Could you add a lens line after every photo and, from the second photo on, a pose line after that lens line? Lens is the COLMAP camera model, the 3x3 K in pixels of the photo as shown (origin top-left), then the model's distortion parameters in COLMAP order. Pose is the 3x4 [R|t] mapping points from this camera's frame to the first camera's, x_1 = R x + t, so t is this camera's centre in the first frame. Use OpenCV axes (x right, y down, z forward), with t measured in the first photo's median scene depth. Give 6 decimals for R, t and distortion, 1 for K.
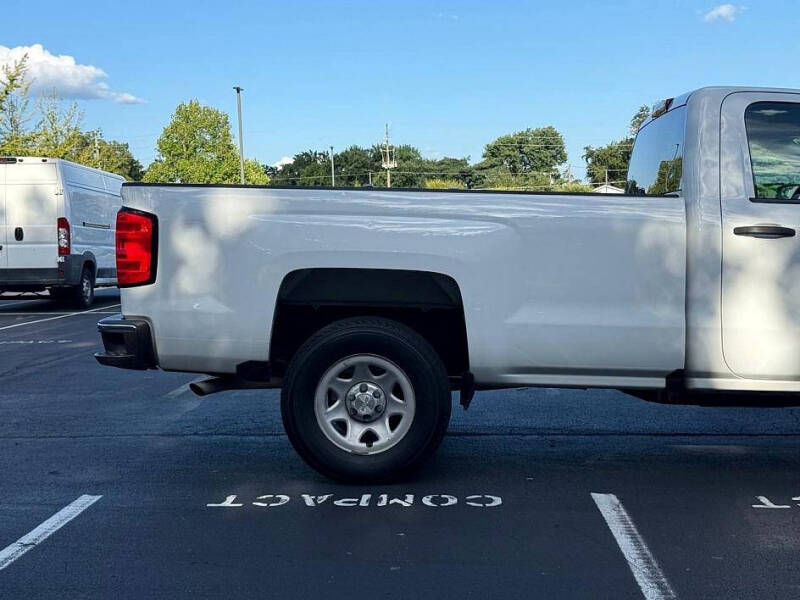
lens RADIAL K [[1110.8, 0, 400.0], [0, 1110.8, 300.0], [0, 0, 1]] dist [0.181708, -0.352332]
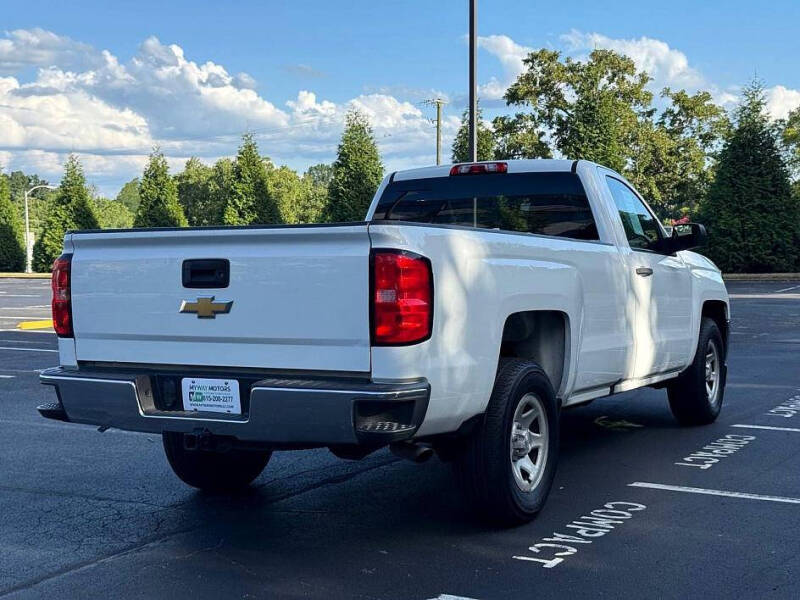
lens RADIAL K [[1110.5, 0, 391.4], [0, 1110.5, 318.6], [0, 0, 1]] dist [0.168330, -0.310838]
pose [[0.496885, -0.055279, 0.866054, -1.010254], [0.062618, 0.997652, 0.027753, -0.058138], [-0.865554, 0.040441, 0.499179, 0.613465]]
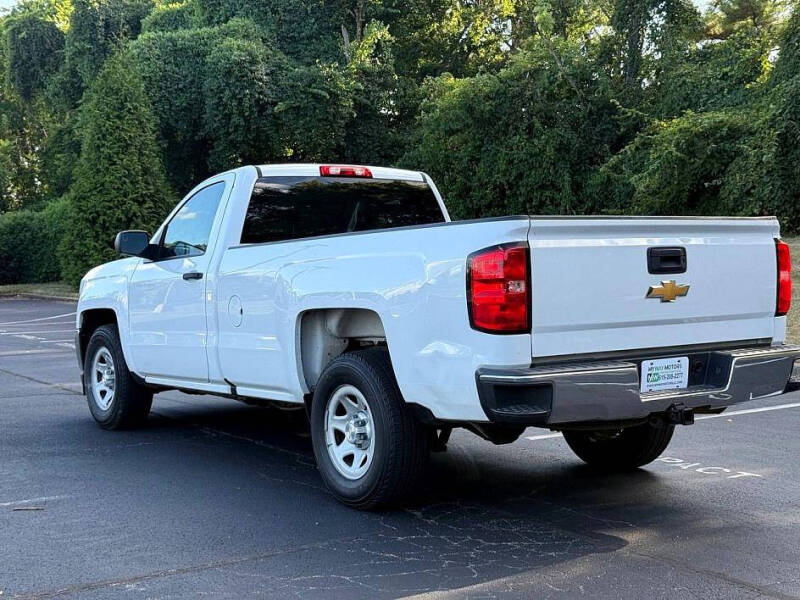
lens RADIAL K [[1110.8, 0, 400.0], [0, 1110.8, 300.0], [0, 0, 1]] dist [0.181708, -0.352332]
pose [[-0.557427, -0.020989, 0.829960, -0.979540], [0.062443, 0.995789, 0.067121, -0.127038], [-0.827874, 0.089240, -0.553770, 1.978542]]
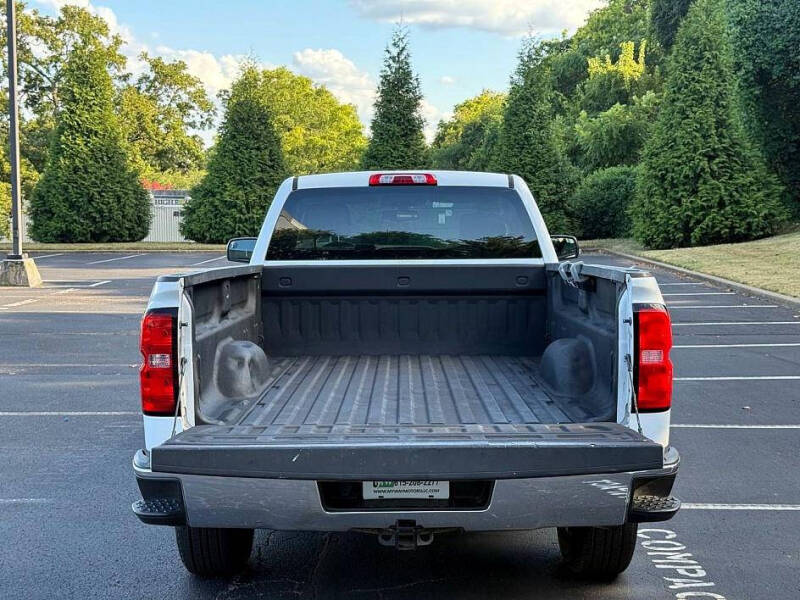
lens RADIAL K [[1110.5, 0, 391.4], [0, 1110.5, 318.6], [0, 0, 1]] dist [0.168330, -0.310838]
pose [[0.017291, -0.095632, 0.995267, -1.037790], [0.062763, 0.993556, 0.094378, -0.162712], [-0.997879, 0.060834, 0.023182, 1.206576]]
